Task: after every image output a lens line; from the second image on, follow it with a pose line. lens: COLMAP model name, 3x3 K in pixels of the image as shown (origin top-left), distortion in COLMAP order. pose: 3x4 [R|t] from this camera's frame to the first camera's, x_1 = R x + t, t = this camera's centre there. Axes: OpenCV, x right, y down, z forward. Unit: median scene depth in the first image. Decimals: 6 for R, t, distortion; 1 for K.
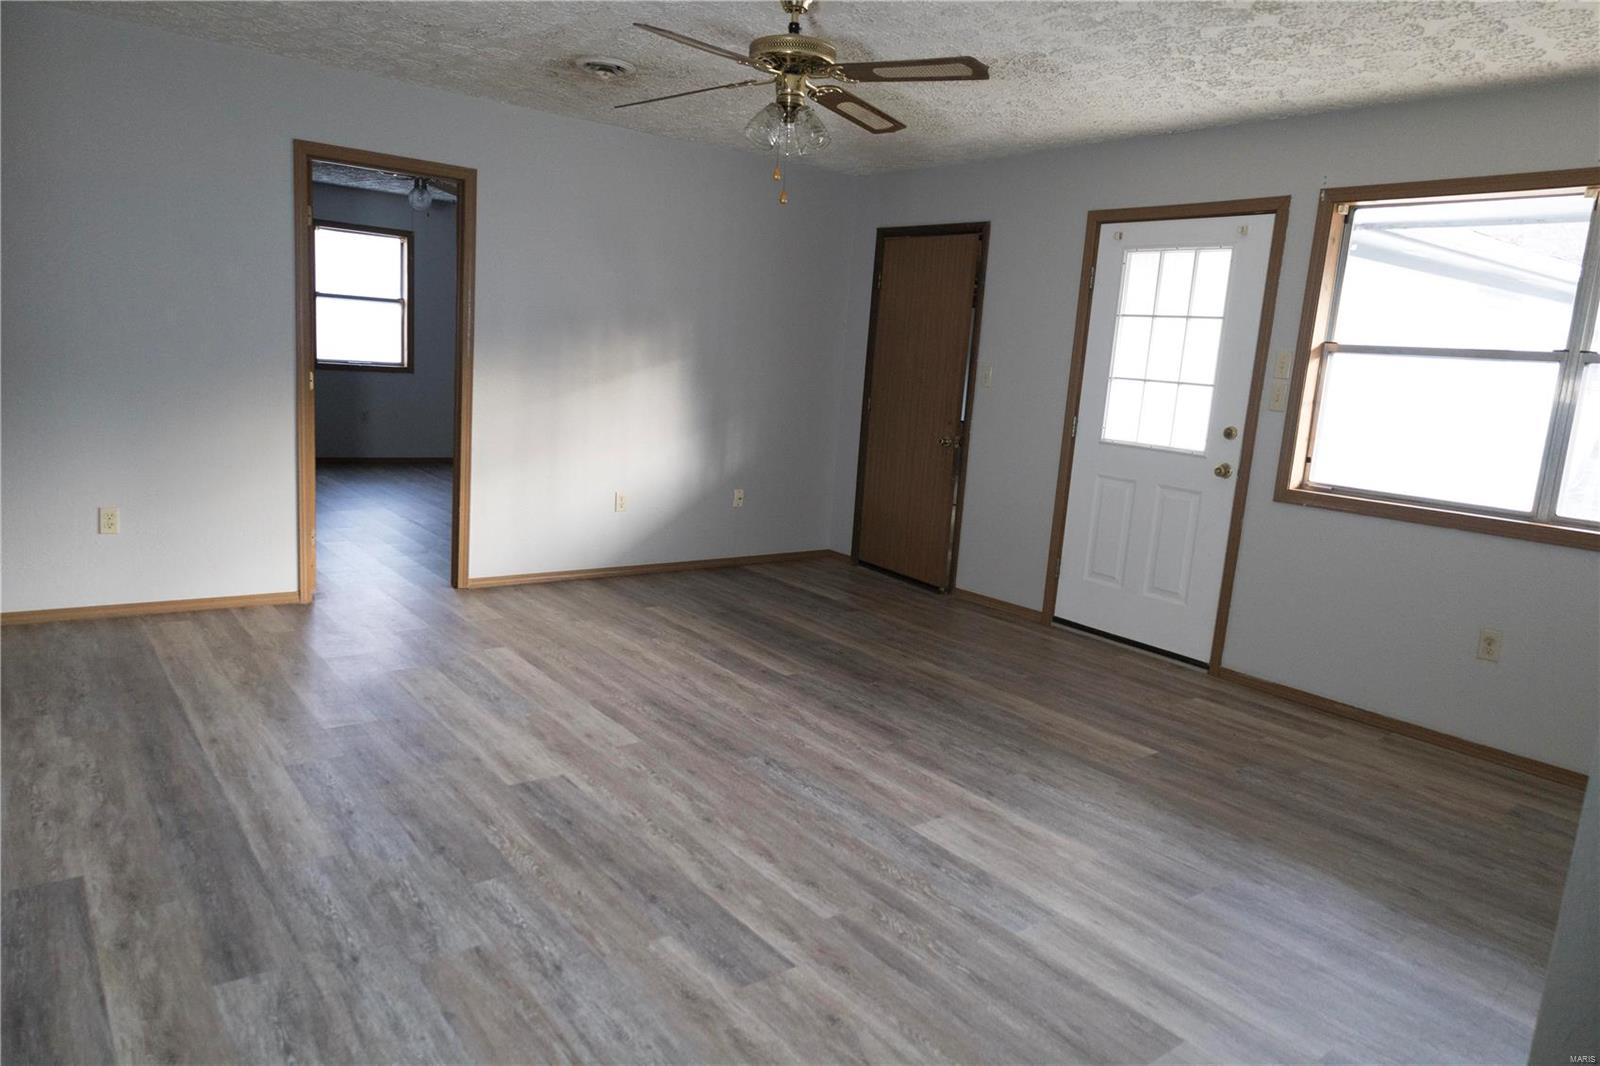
lens RADIAL K [[1075.7, 0, 799.7], [0, 1075.7, 529.5], [0, 0, 1]] dist [0.042959, -0.013864]
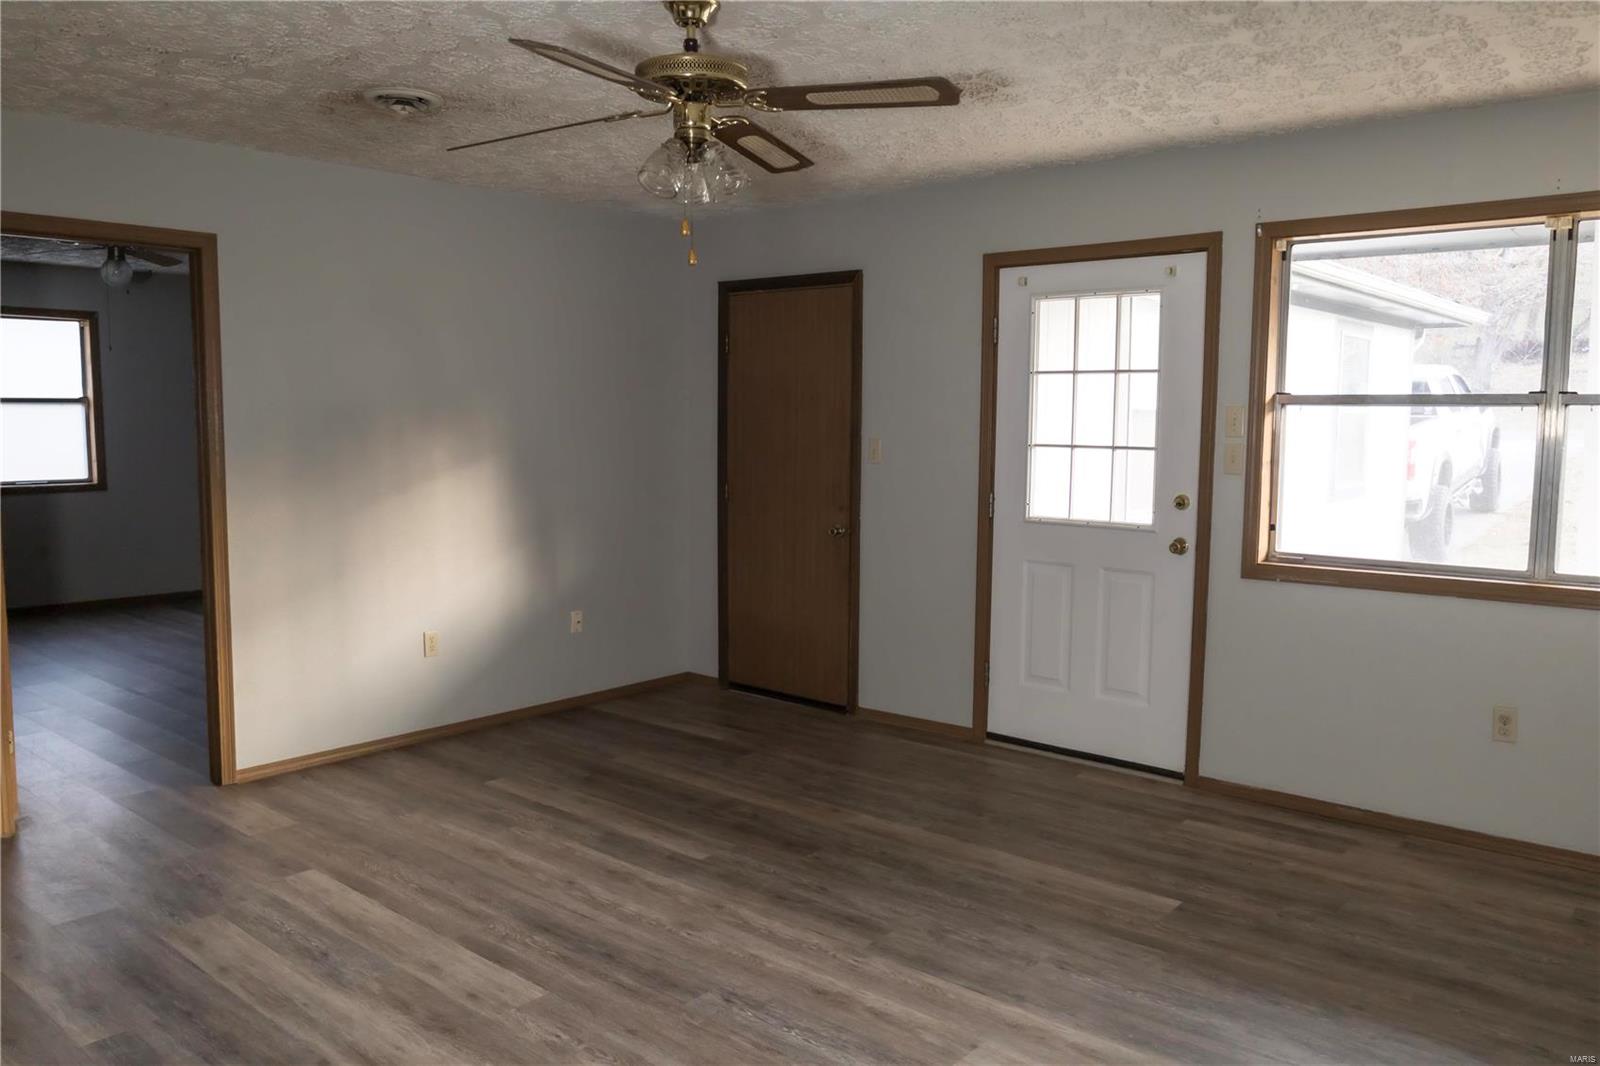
lens RADIAL K [[1228.9, 0, 795.2], [0, 1228.9, 529.5], [0, 0, 1]] dist [-0.004996, 0.003096]
pose [[0.978327, -0.082179, 0.190062, -0.095635], [0.094558, 0.993887, -0.056992, -0.043746], [-0.184217, 0.073729, 0.980116, 0.108885]]
